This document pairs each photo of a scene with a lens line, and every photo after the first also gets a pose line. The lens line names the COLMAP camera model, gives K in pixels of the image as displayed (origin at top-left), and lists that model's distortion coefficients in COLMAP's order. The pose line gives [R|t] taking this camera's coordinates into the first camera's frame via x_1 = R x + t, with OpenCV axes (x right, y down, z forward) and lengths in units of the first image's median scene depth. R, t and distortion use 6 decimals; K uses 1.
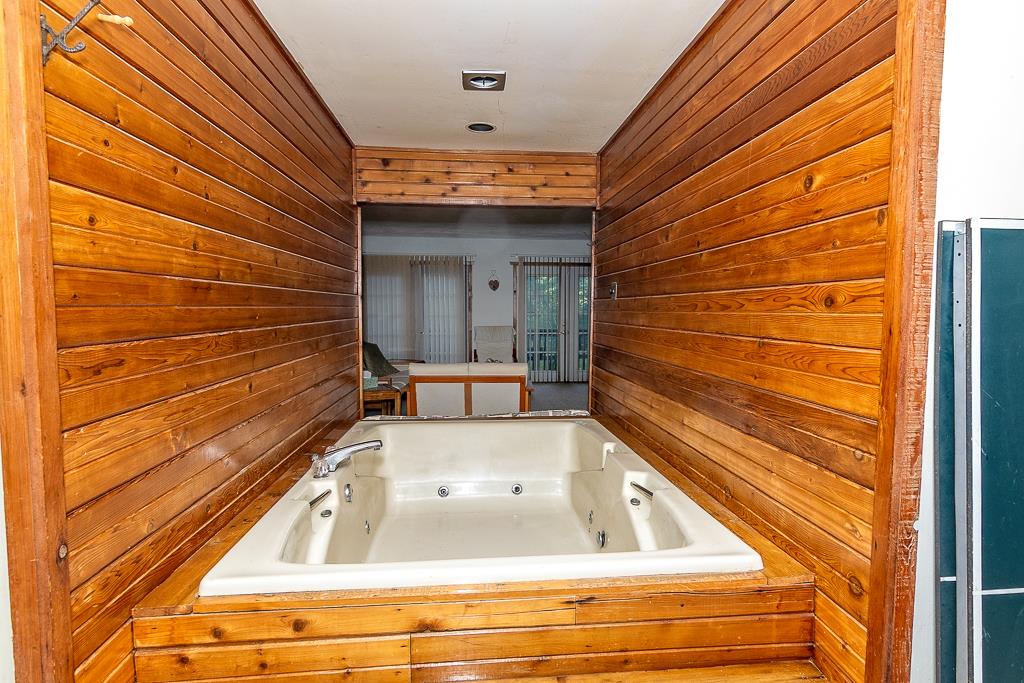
lens RADIAL K [[556.4, 0, 524.4], [0, 556.4, 343.2], [0, 0, 1]] dist [-0.033450, -0.000065]
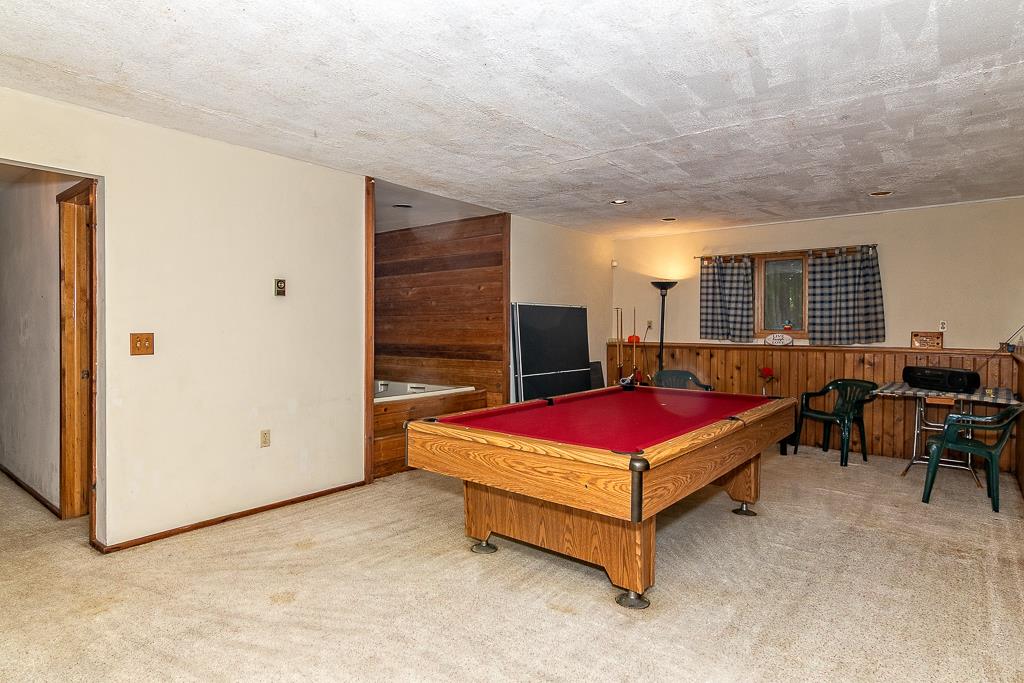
lens RADIAL K [[556.4, 0, 524.4], [0, 556.4, 343.2], [0, 0, 1]] dist [-0.033450, -0.000065]
pose [[0.689055, -0.026602, 0.724221, -2.232510], [0.051492, 0.998598, -0.012312, 0.167742], [-0.722877, 0.045775, 0.689459, -2.016644]]
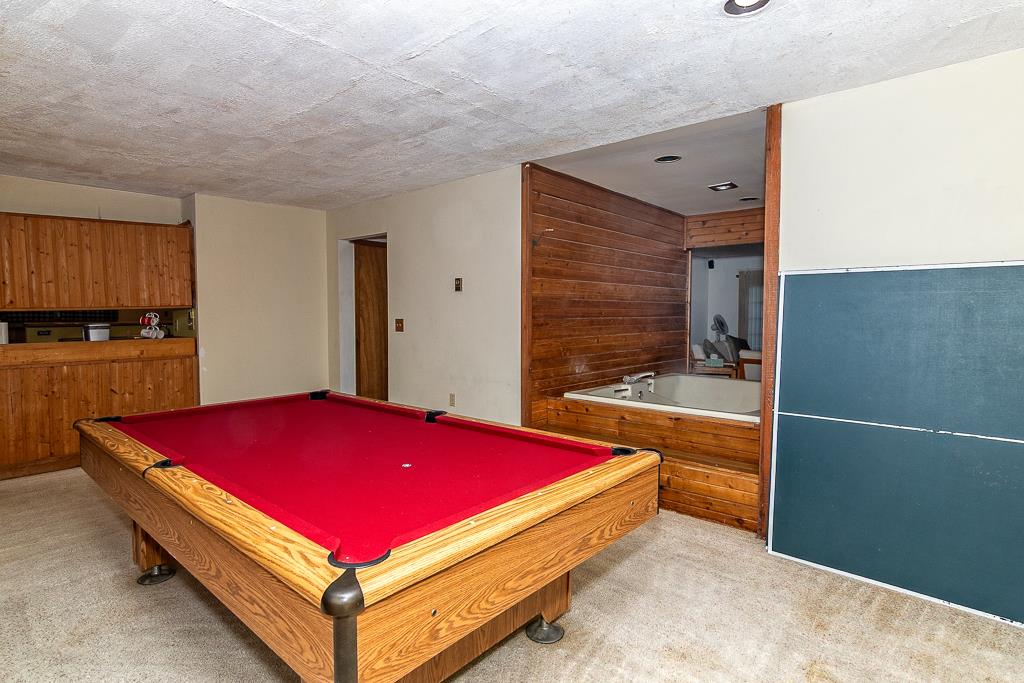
lens RADIAL K [[538.5, 0, 510.5], [0, 538.5, 338.8], [0, 0, 1]] dist [0.000767, 0.000941]
pose [[0.678357, 0.034218, -0.733935, 1.446450], [-0.047137, 0.998884, 0.003002, 0.114497], [0.733219, 0.032559, 0.679213, -1.343485]]
